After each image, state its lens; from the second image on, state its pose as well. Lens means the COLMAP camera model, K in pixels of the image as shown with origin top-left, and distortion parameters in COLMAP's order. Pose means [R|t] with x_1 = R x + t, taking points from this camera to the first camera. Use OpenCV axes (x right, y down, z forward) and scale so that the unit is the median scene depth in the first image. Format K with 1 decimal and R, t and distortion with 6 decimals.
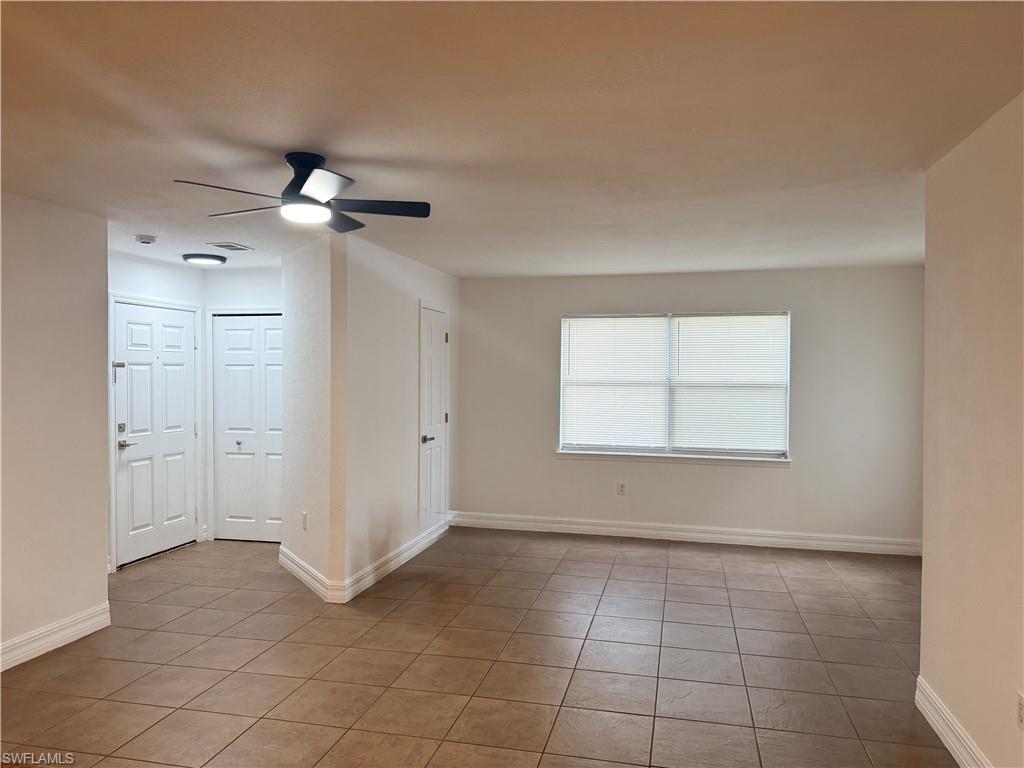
lens RADIAL K [[714.6, 0, 505.6], [0, 714.6, 382.5], [0, 0, 1]] dist [0.044671, -0.047719]
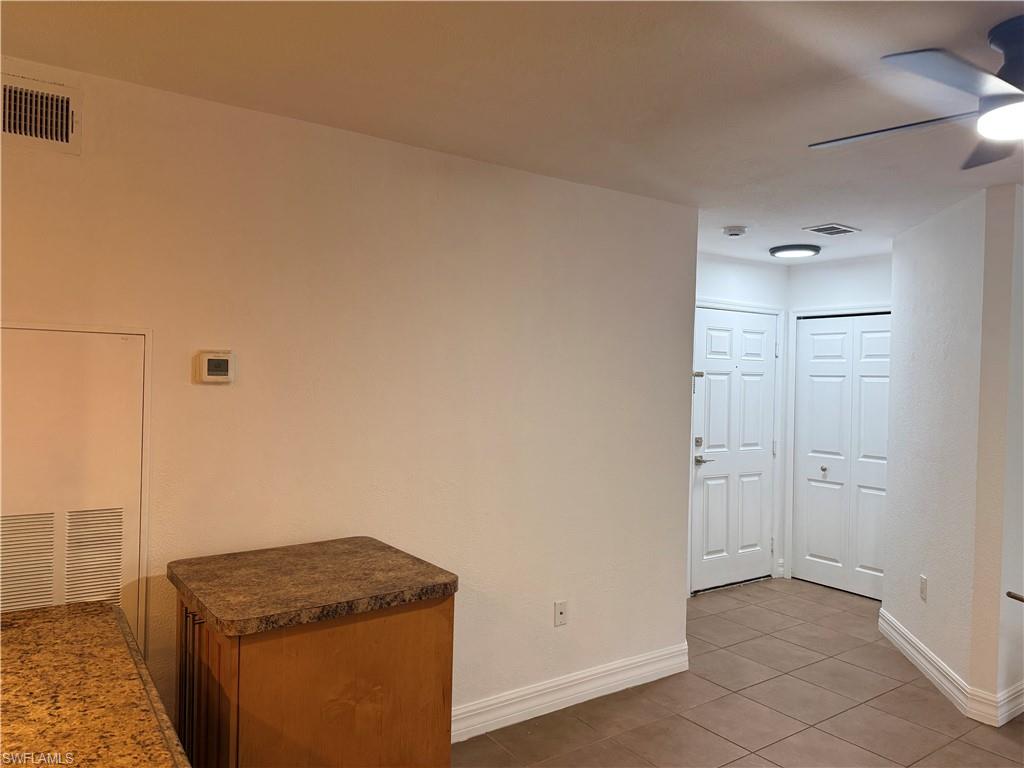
lens RADIAL K [[714.6, 0, 505.6], [0, 714.6, 382.5], [0, 0, 1]] dist [0.044671, -0.047719]
pose [[0.742513, 0.019630, -0.669544, -0.100417], [-0.028949, 0.999577, -0.002798, -0.004186], [0.669206, 0.021460, 0.742767, 0.145538]]
